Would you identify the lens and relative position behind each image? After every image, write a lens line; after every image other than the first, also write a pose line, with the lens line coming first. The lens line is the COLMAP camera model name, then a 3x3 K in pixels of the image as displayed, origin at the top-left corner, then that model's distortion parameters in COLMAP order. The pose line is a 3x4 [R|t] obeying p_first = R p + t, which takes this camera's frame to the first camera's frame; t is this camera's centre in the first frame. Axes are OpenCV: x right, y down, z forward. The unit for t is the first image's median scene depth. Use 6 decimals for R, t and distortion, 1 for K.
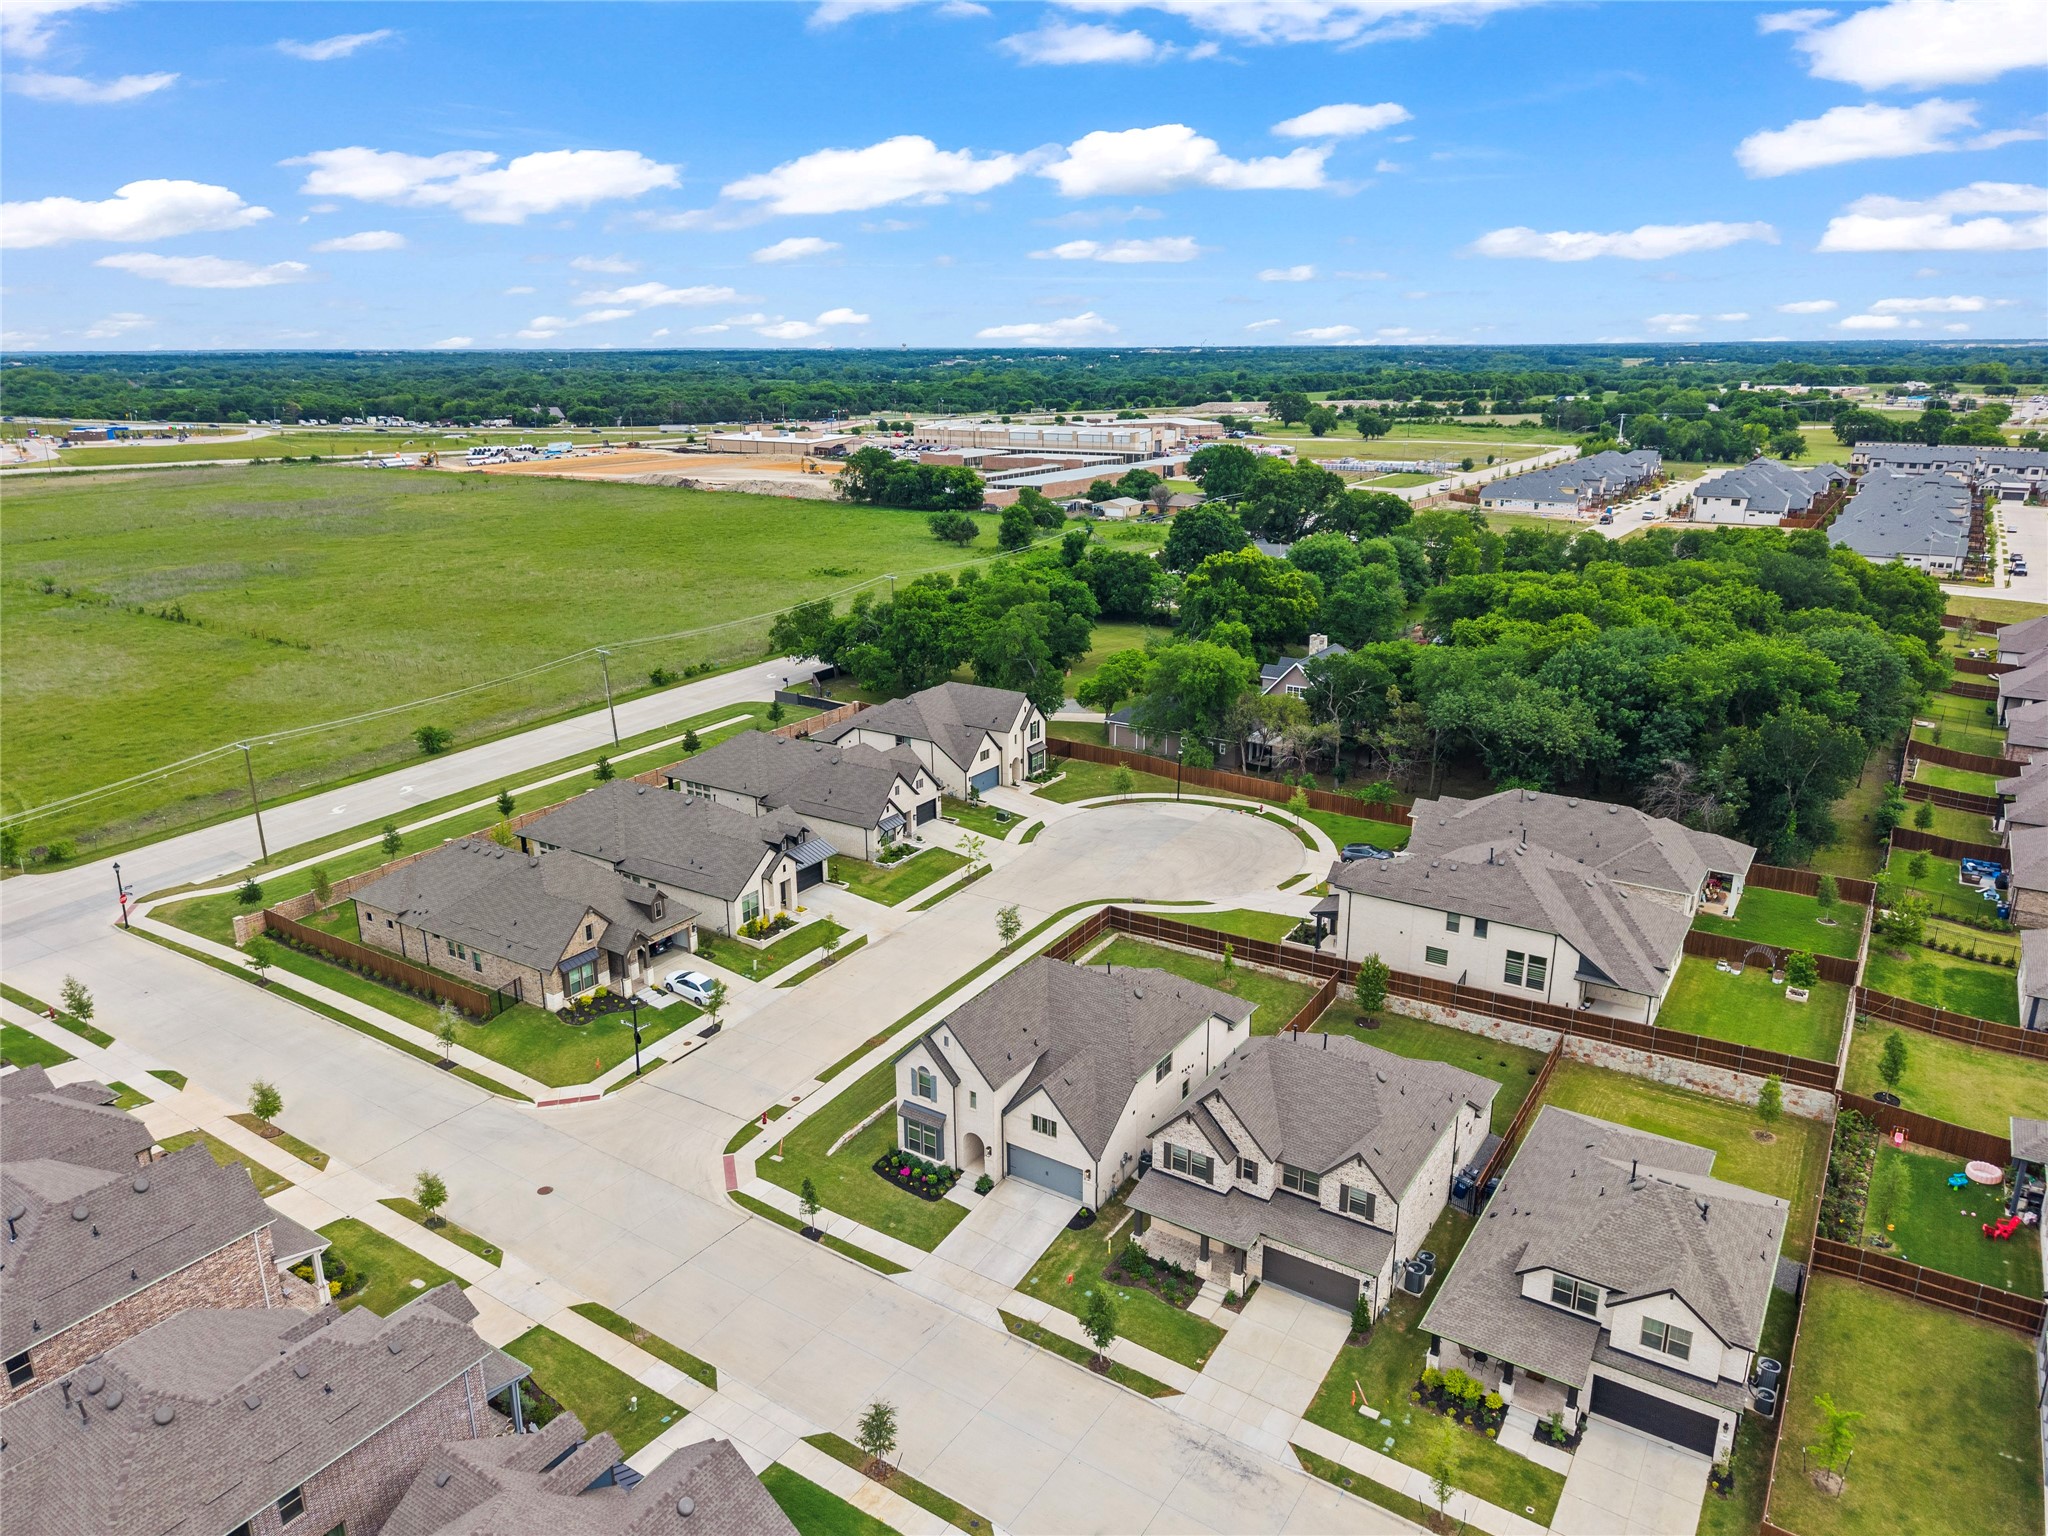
lens RADIAL K [[1379.9, 0, 1026.3], [0, 1379.9, 771.6], [0, 0, 1]] dist [0.044532, -0.047156]
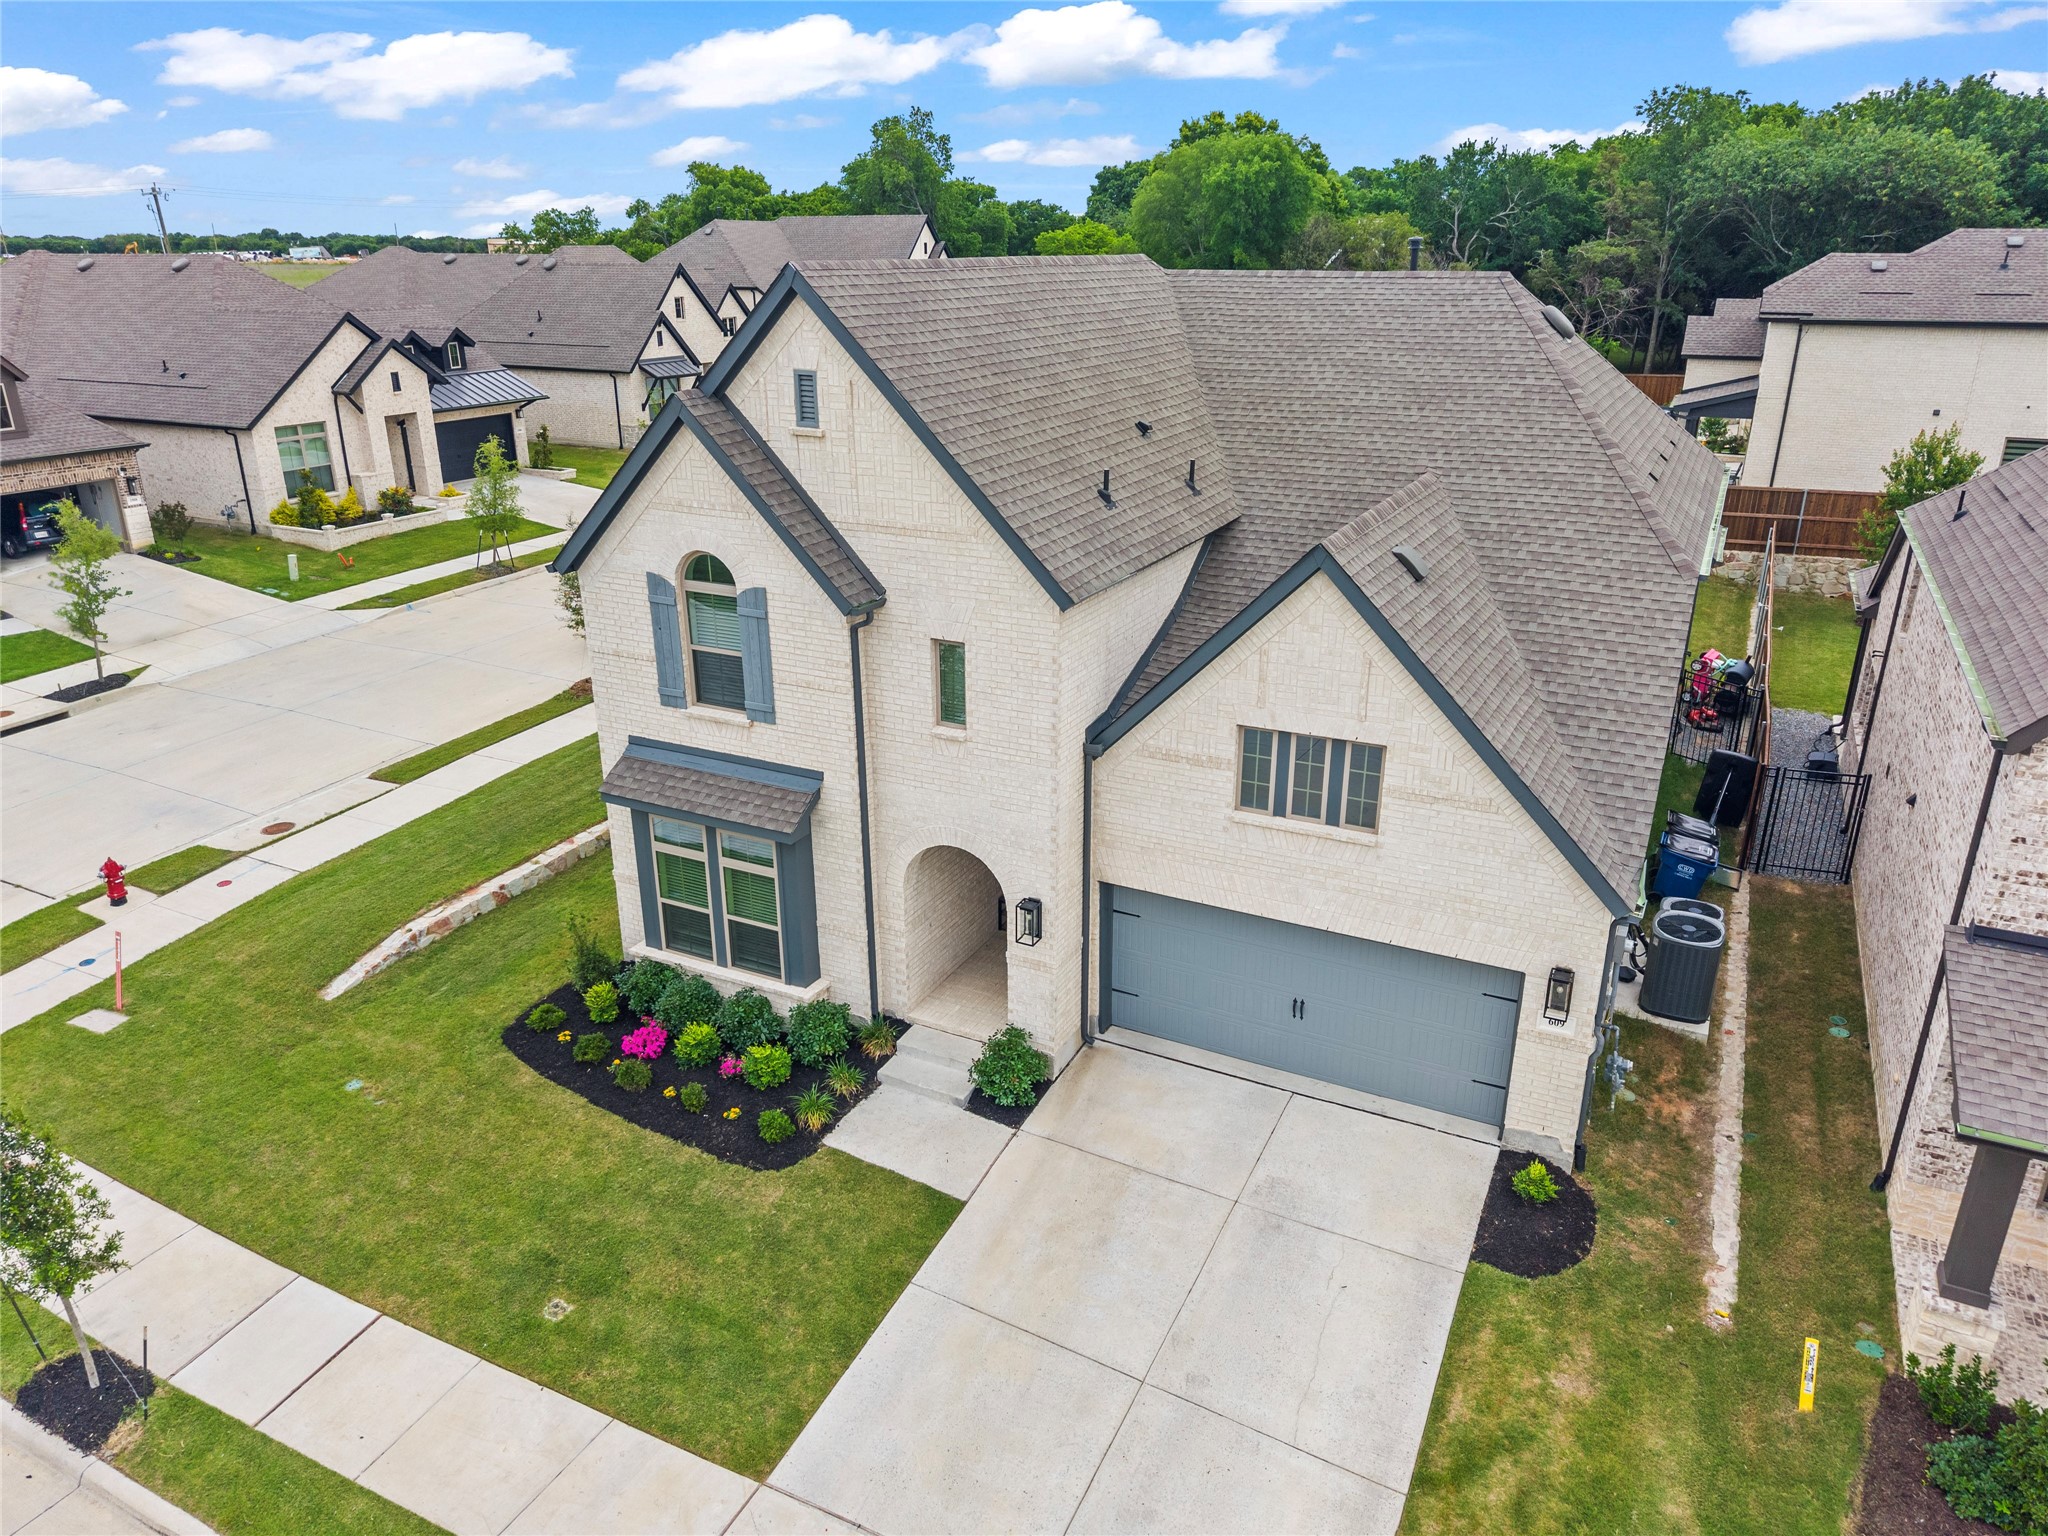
lens RADIAL K [[1379.9, 0, 1026.3], [0, 1379.9, 771.6], [0, 0, 1]] dist [0.044532, -0.047156]
pose [[0.993599, -0.033533, 0.107871, -0.041286], [0.026918, 0.997701, 0.062198, 0.196701], [-0.109708, -0.058896, 0.992217, 0.653019]]
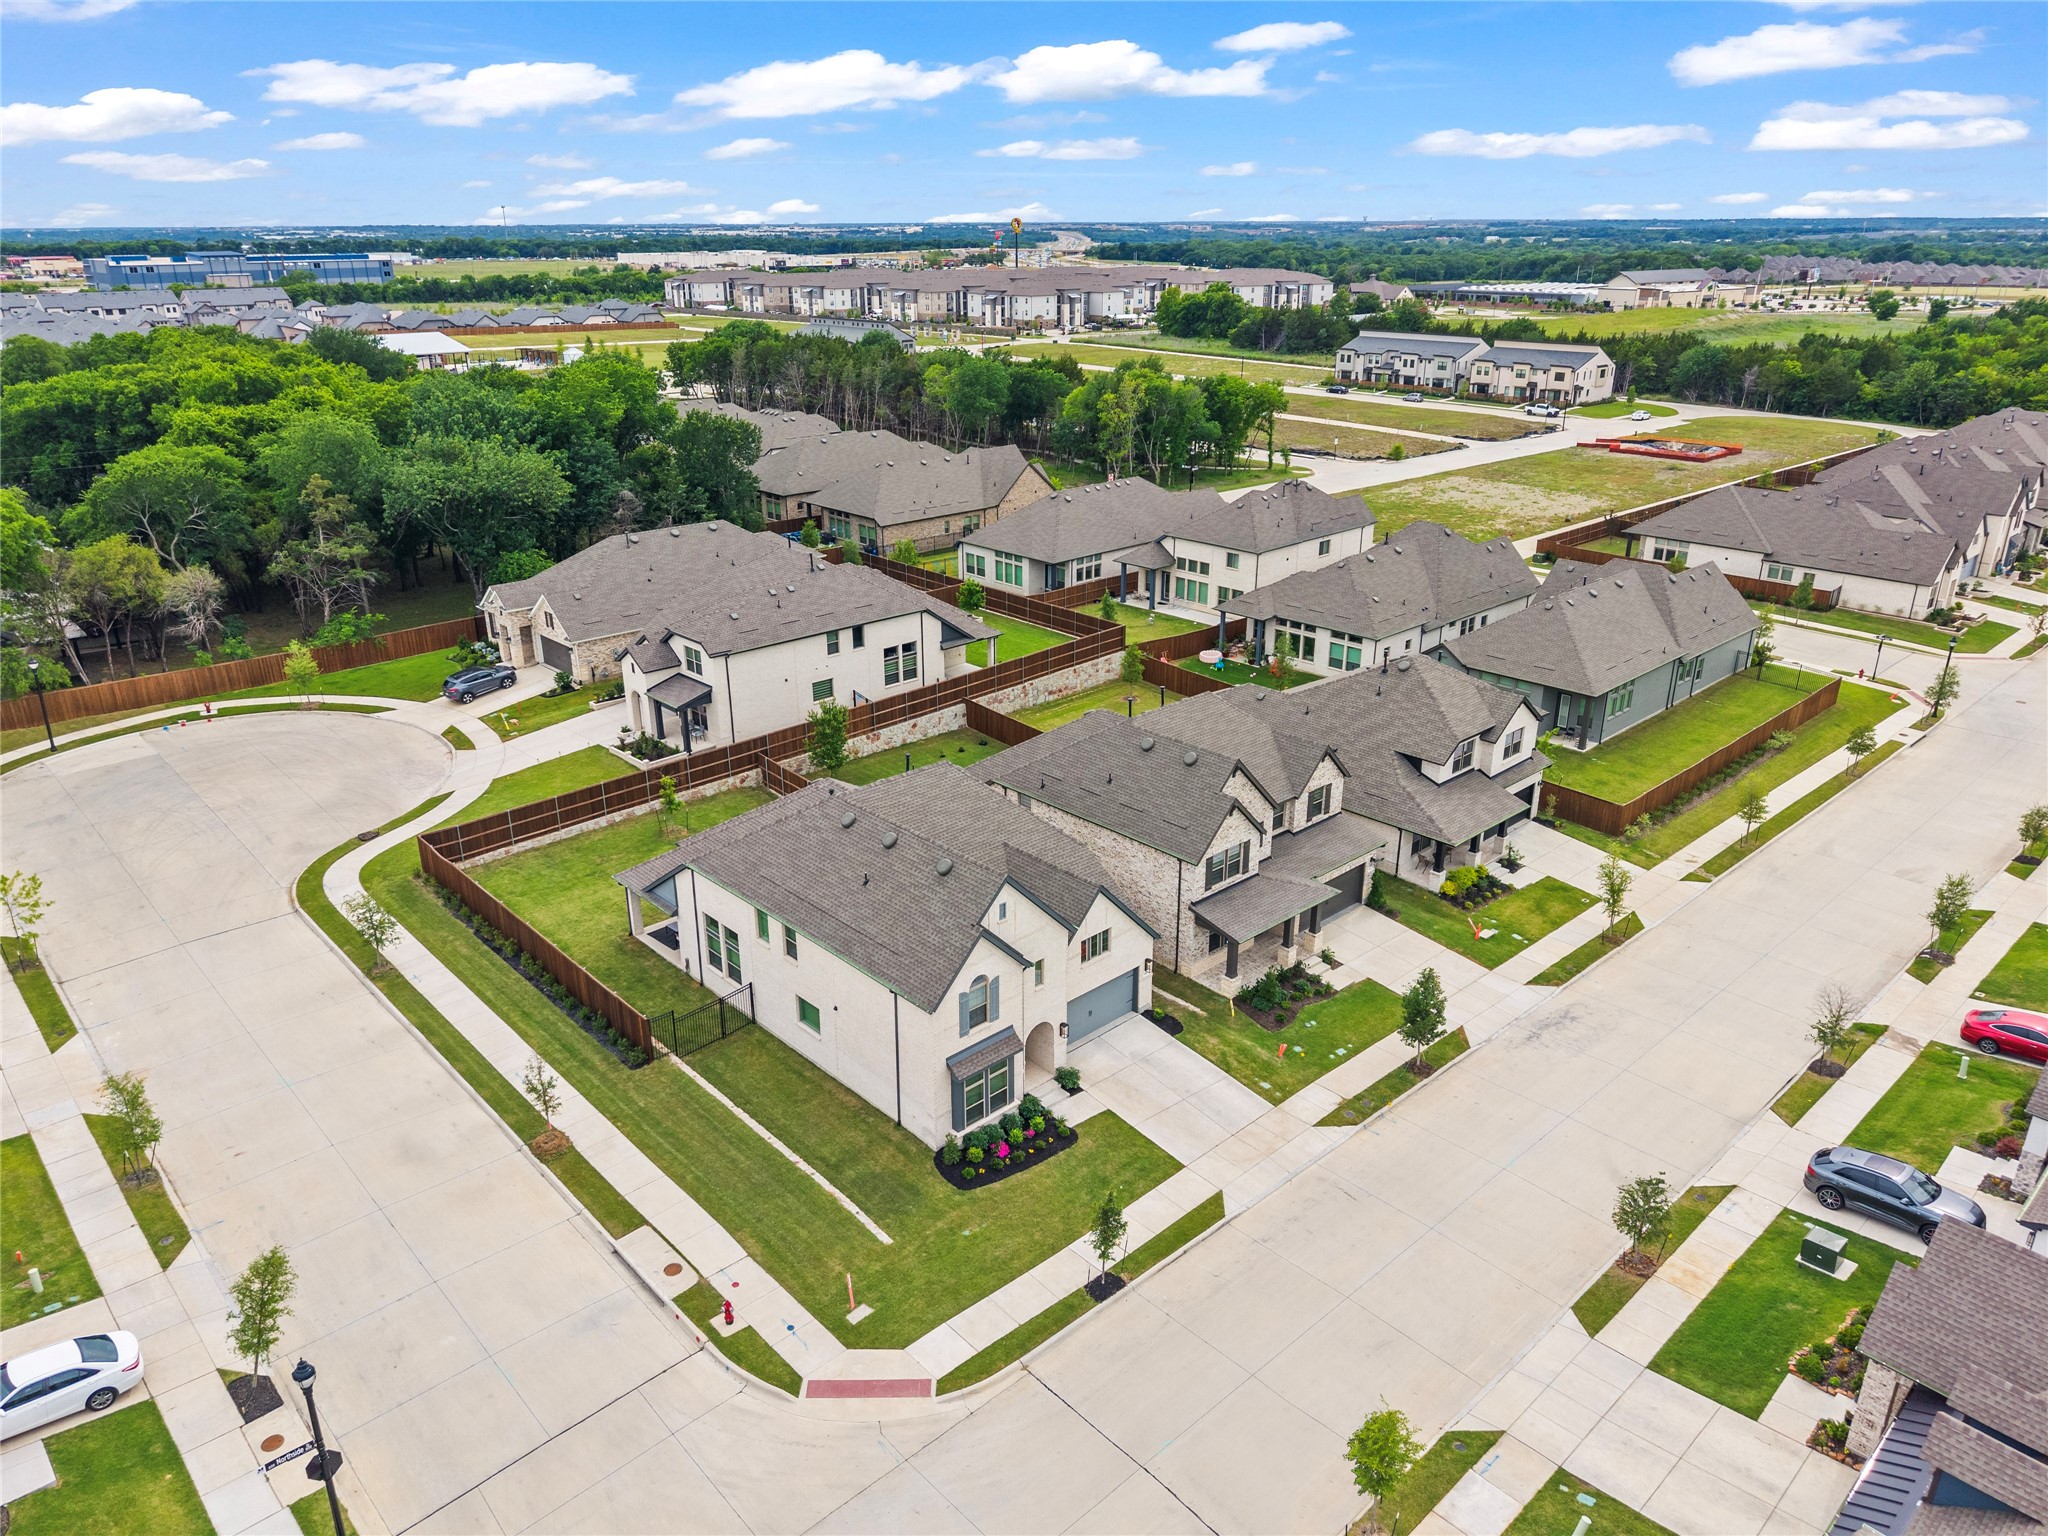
lens RADIAL K [[1384.9, 0, 1024.8], [0, 1384.9, 755.3], [0, 0, 1]] dist [0.093761, -0.127542]
pose [[0.236964, -0.340698, 0.909820, -0.489267], [0.290872, 0.918414, 0.268159, -0.024961], [-0.926953, 0.201097, 0.316730, 0.644570]]
